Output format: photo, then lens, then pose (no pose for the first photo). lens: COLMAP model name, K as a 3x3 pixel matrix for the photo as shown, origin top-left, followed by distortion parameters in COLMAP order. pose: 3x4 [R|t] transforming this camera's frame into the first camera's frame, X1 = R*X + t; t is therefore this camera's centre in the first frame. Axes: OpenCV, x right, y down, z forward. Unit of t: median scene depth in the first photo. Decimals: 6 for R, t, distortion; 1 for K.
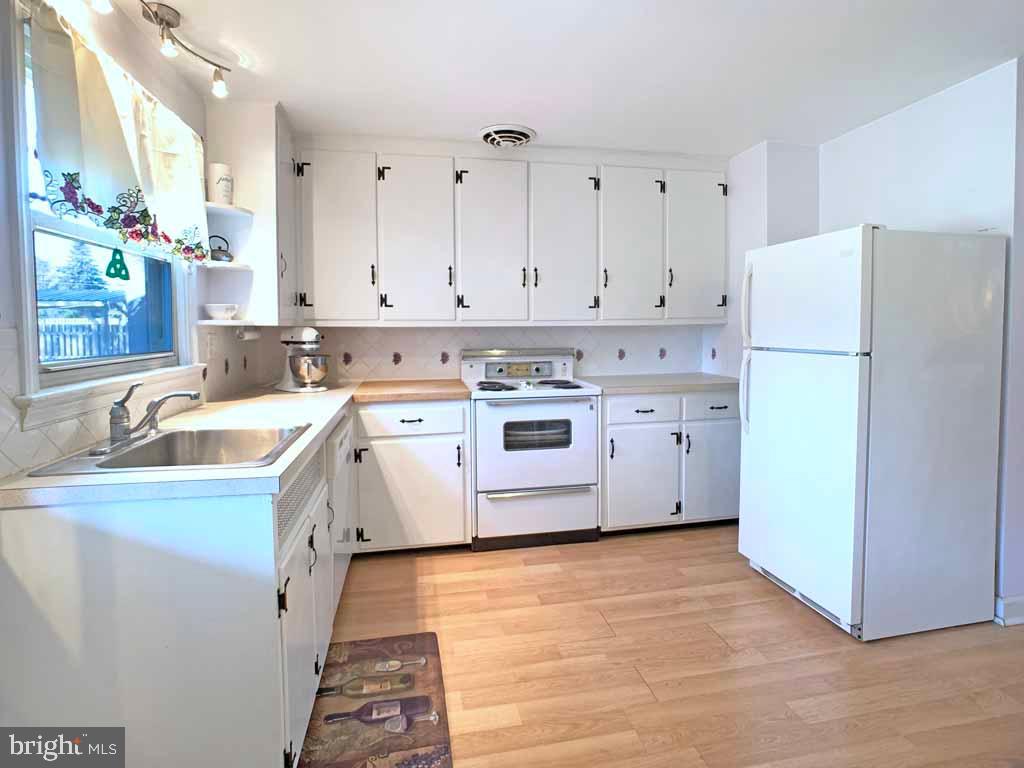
lens RADIAL K [[517.5, 0, 513.6], [0, 517.5, 348.7], [0, 0, 1]] dist [-0.022938, 0.000879]
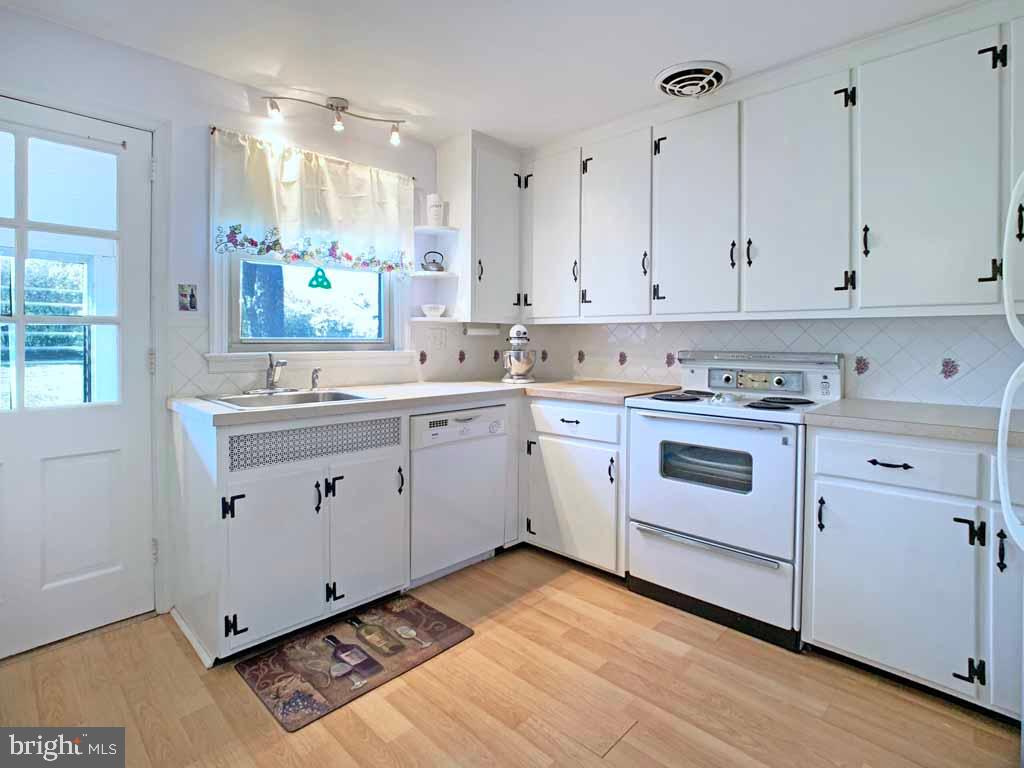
lens RADIAL K [[517.5, 0, 513.6], [0, 517.5, 348.7], [0, 0, 1]] dist [-0.022938, 0.000879]
pose [[0.580845, 0.022434, -0.813705, 0.512186], [-0.042505, 0.999092, -0.002796, 0.014713], [0.812904, 0.036210, 0.581271, 0.369281]]
